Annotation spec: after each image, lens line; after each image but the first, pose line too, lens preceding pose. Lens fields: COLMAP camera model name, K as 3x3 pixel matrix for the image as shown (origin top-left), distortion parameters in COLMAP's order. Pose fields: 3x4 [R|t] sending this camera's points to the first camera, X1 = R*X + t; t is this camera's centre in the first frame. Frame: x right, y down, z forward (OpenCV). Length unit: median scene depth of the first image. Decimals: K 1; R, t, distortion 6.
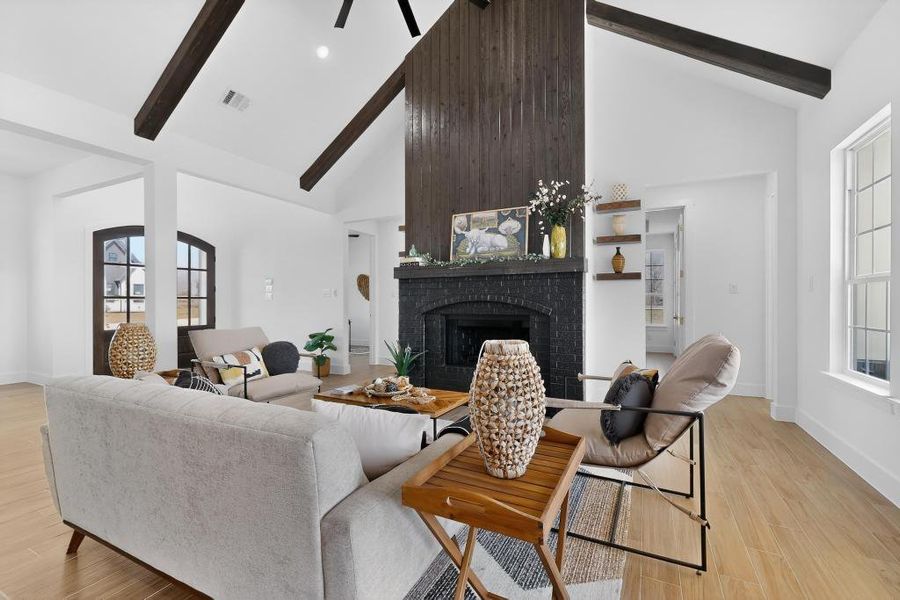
lens RADIAL K [[392.9, 0, 450.2], [0, 392.9, 299.0], [0, 0, 1]] dist [0.003030, -0.000592]
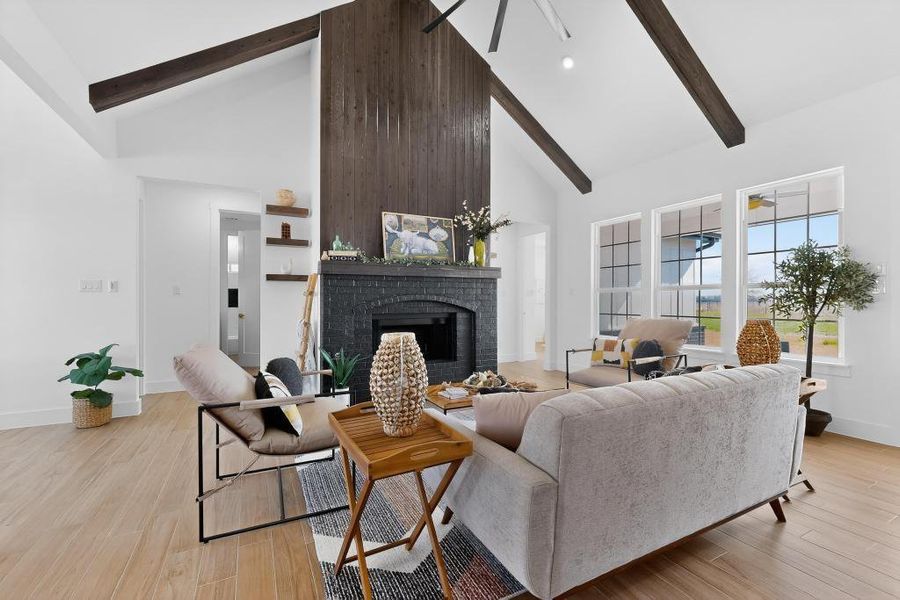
lens RADIAL K [[392.9, 0, 449.8], [0, 392.9, 300.6], [0, 0, 1]] dist [0.003030, -0.000592]
pose [[0.592725, -0.009497, 0.805349, -0.727025], [-0.019793, 0.999457, 0.026353, -0.020978], [-0.805162, -0.031560, 0.592215, 0.282887]]
